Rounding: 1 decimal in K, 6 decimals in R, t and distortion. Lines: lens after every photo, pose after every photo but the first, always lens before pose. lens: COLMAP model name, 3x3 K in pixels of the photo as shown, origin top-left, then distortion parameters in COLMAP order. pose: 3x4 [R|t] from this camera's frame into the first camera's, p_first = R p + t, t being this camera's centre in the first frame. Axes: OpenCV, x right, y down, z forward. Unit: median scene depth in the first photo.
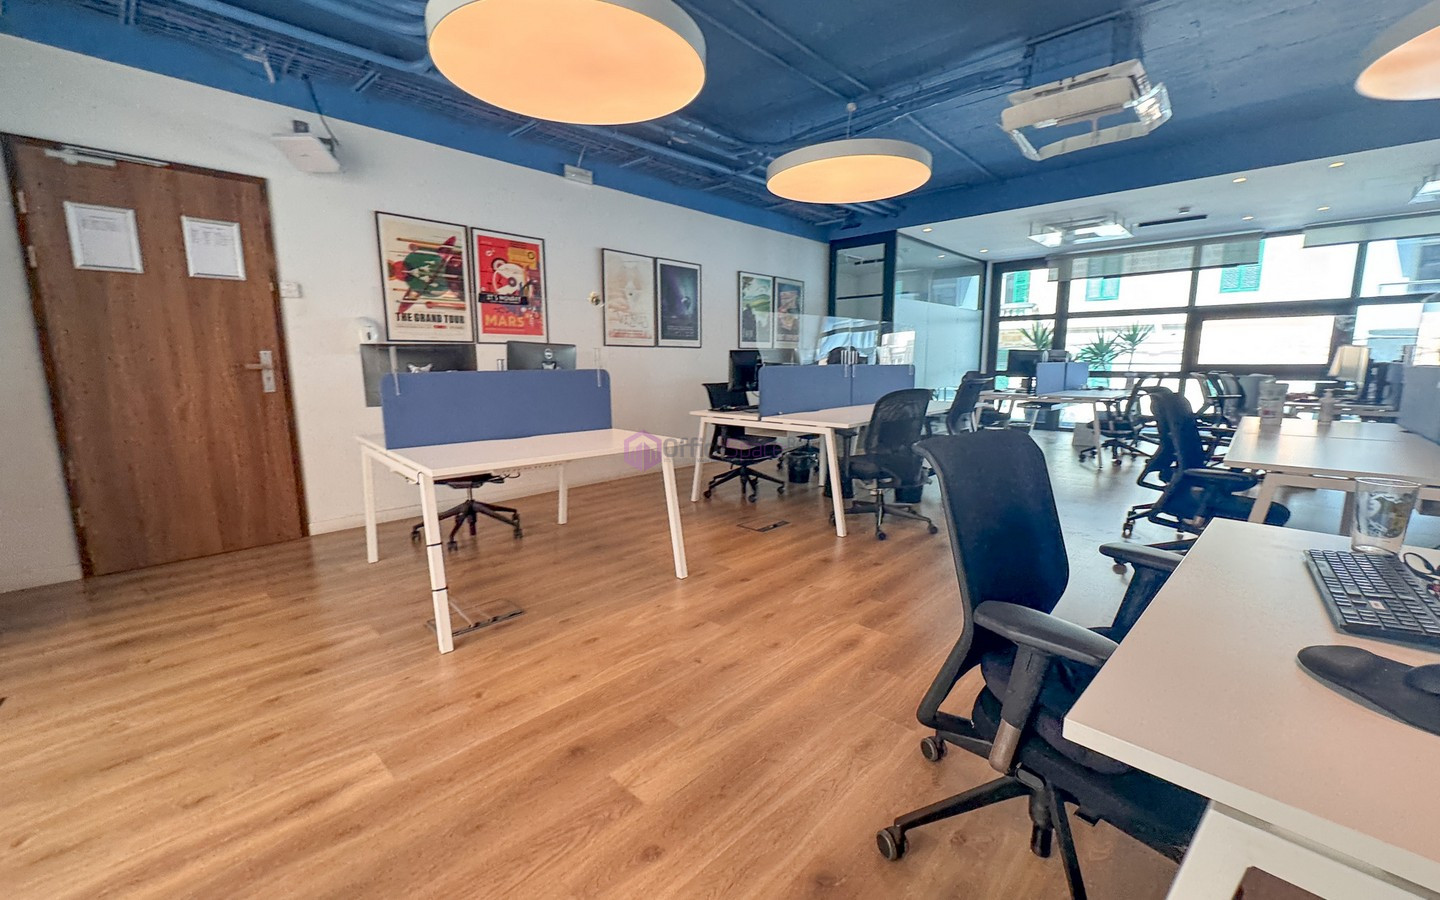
lens RADIAL K [[577.9, 0, 719.6], [0, 577.9, 450.5], [0, 0, 1]] dist [0.013949, 0.000200]
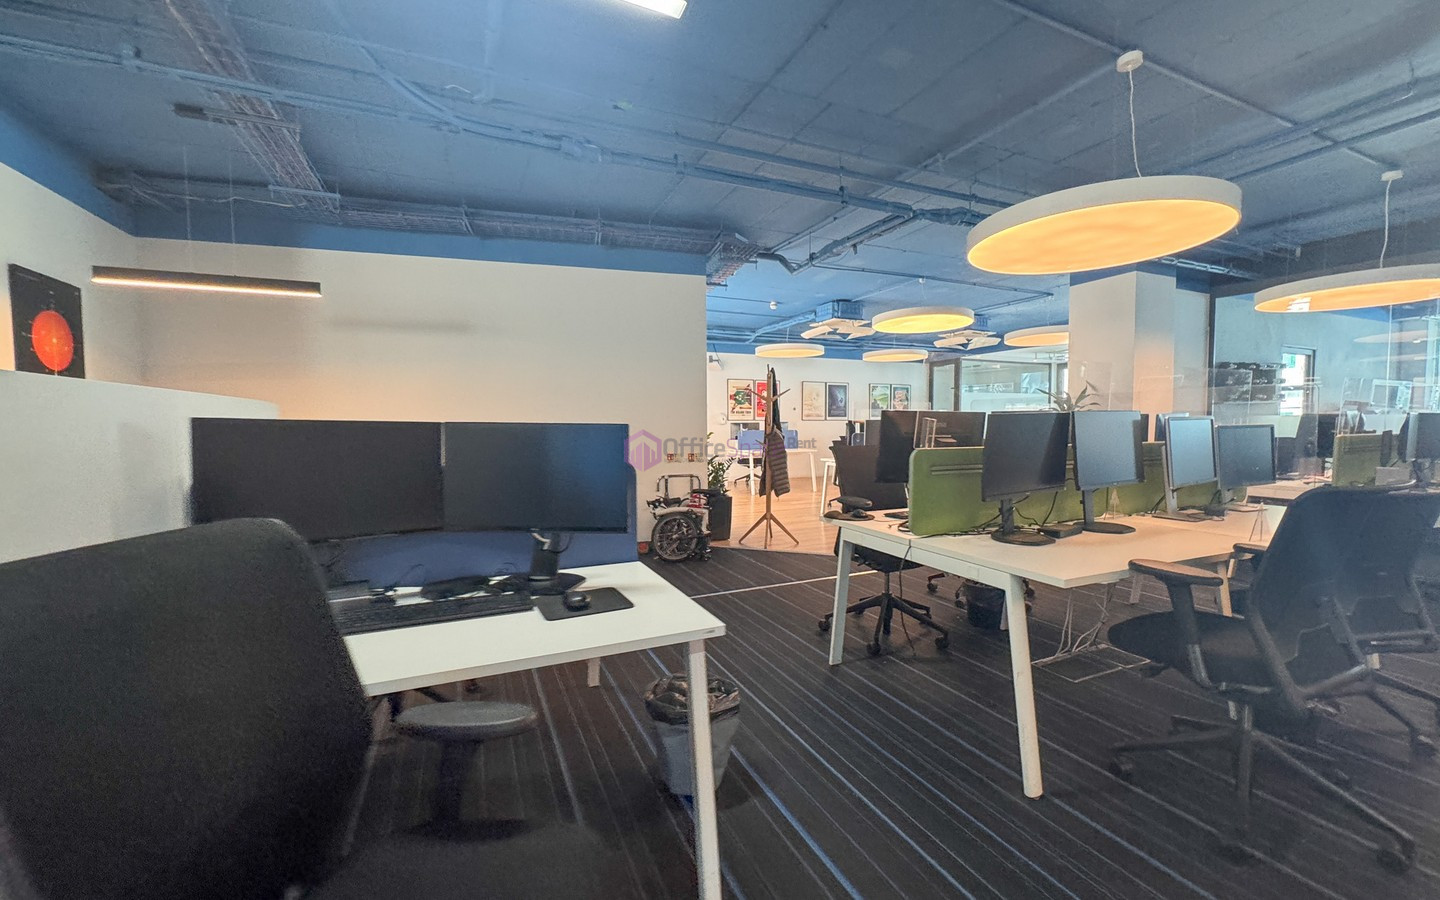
lens RADIAL K [[577.9, 0, 717.9], [0, 577.9, 447.9], [0, 0, 1]] dist [0.013949, 0.000200]
pose [[0.922689, 0.013774, -0.385299, 0.511491], [-0.056524, 0.993396, -0.099847, 0.243114], [0.381379, 0.113907, 0.917374, -1.672355]]
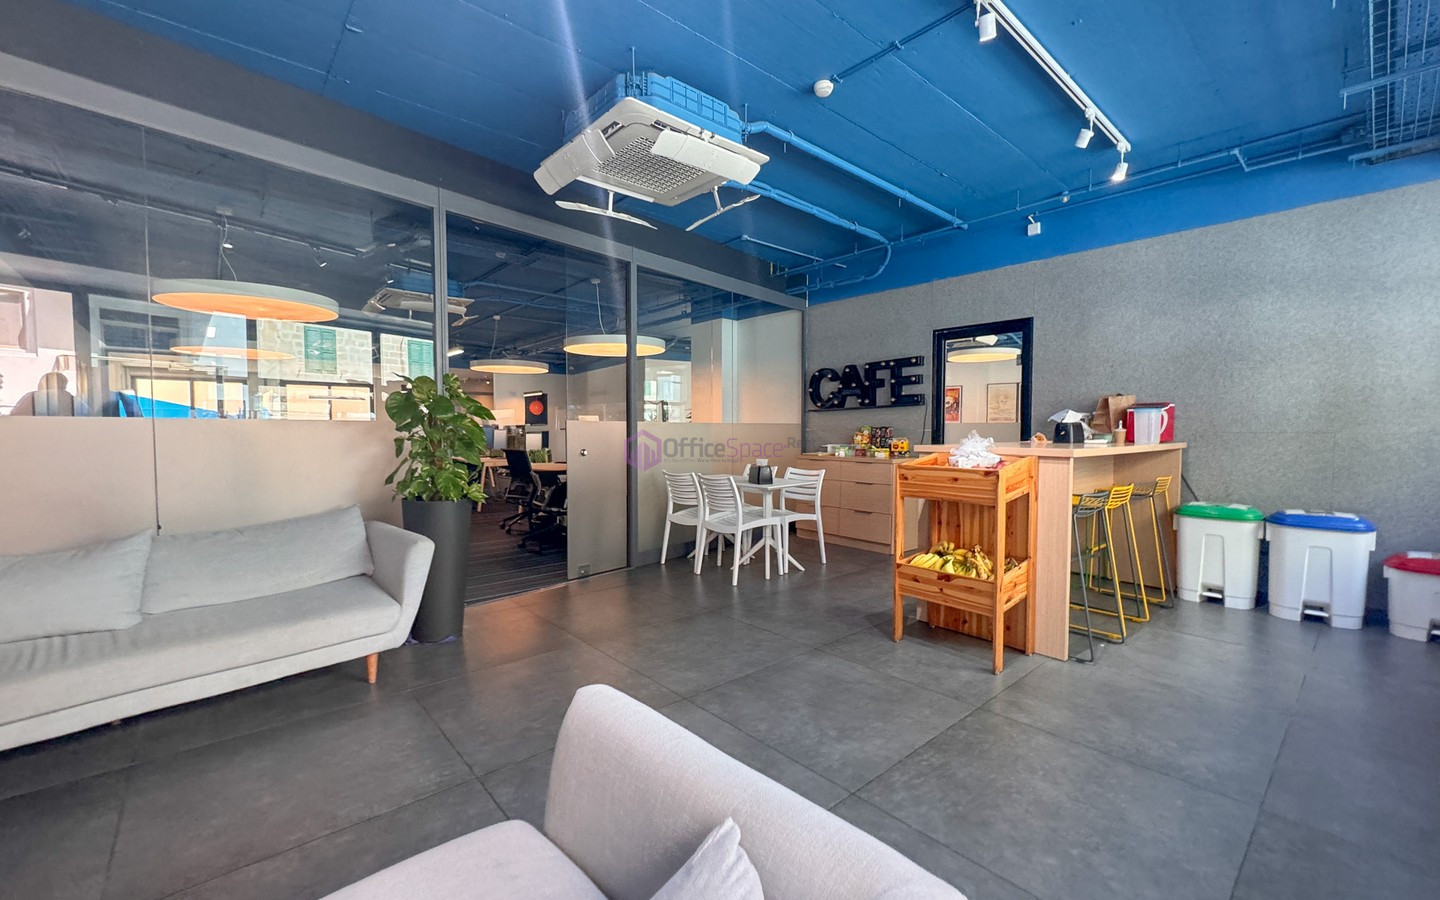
lens RADIAL K [[577.9, 0, 716.0], [0, 577.9, 451.6], [0, 0, 1]] dist [0.013949, 0.000200]
pose [[-0.099286, 0.046830, -0.993956, 2.742339], [-0.150199, 0.986742, 0.061494, -0.071618], [0.983658, 0.155396, -0.090936, 0.214997]]
